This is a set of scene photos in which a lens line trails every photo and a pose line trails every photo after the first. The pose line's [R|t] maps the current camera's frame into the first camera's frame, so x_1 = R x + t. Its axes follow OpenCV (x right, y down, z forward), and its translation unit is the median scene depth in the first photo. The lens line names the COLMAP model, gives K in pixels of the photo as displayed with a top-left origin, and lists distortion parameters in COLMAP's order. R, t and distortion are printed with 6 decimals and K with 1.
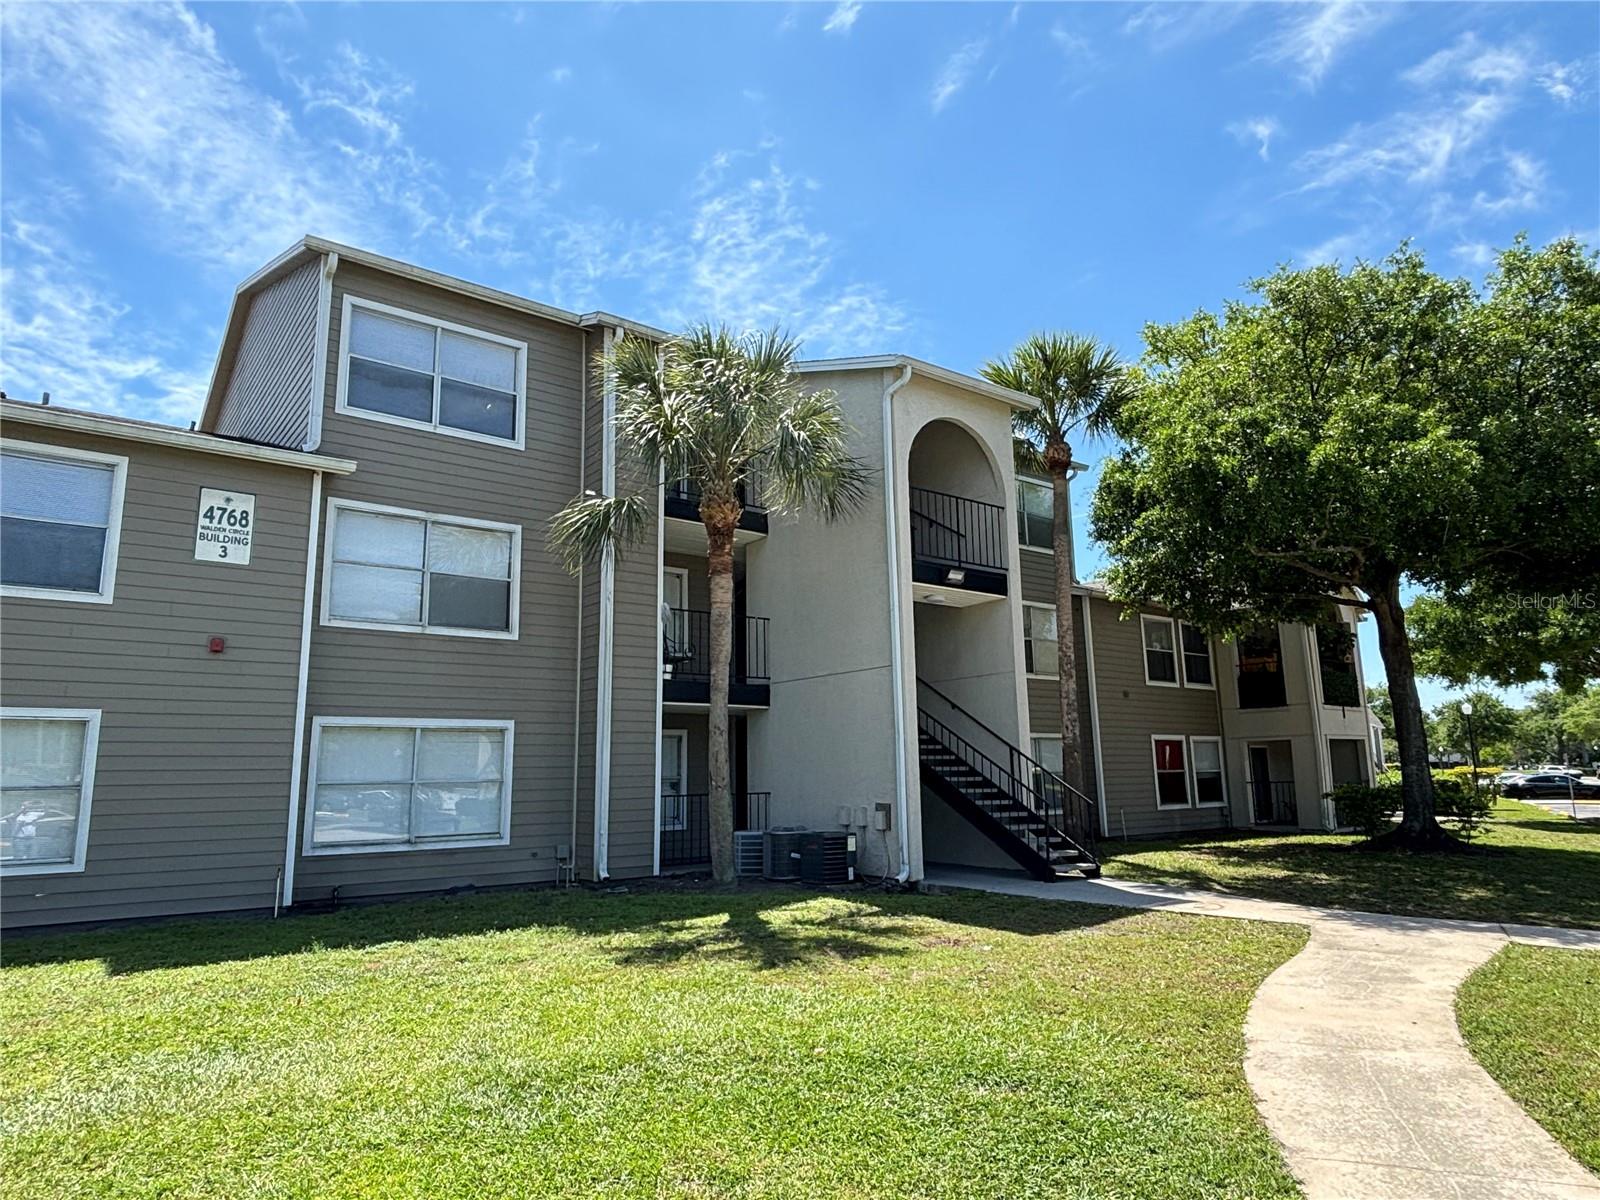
lens RADIAL K [[971.2, 0, 800.3], [0, 971.2, 594.0], [0, 0, 1]] dist [0.055804, -0.084820]
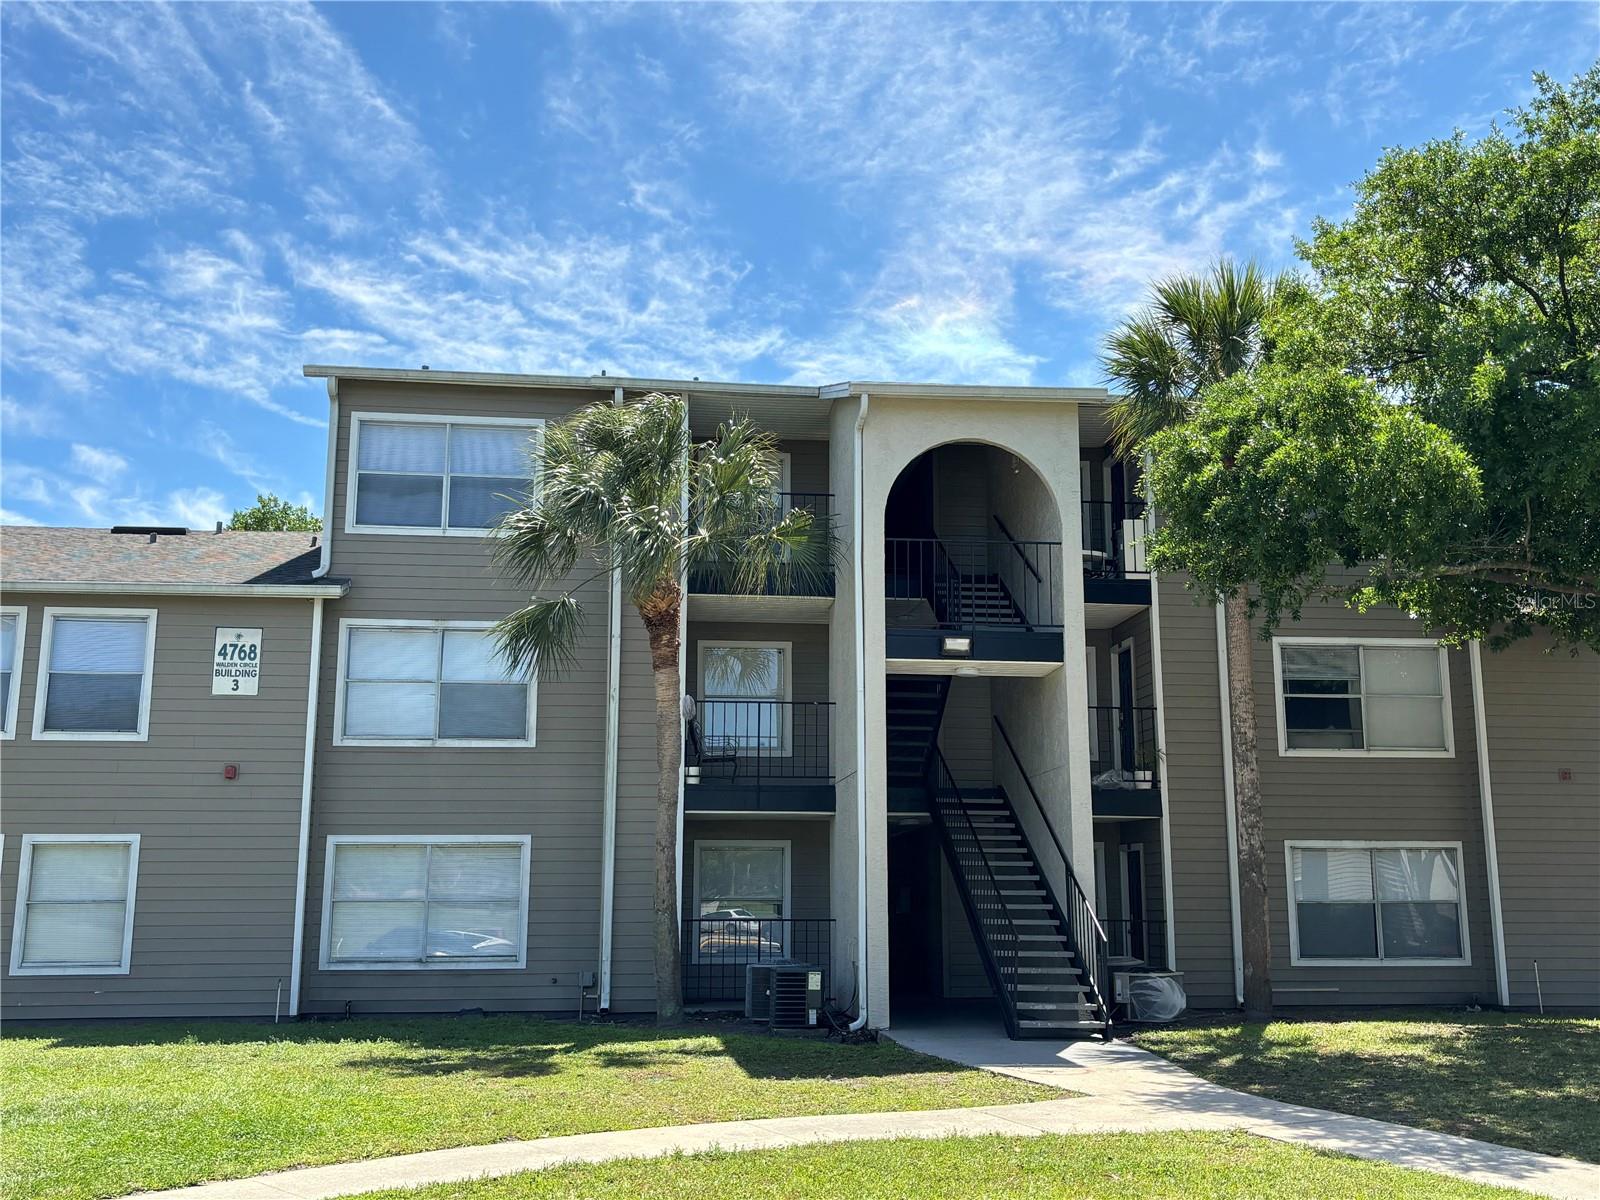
lens RADIAL K [[1549.2, 0, 800.0], [0, 1549.2, 600.0], [0, 0, 1]] dist [0.146018, -0.427237]
pose [[0.853470, -0.085065, -0.514152, 0.751217], [0.083896, 0.996147, -0.025545, -0.035737], [0.514344, -0.021334, 0.857318, -0.144537]]
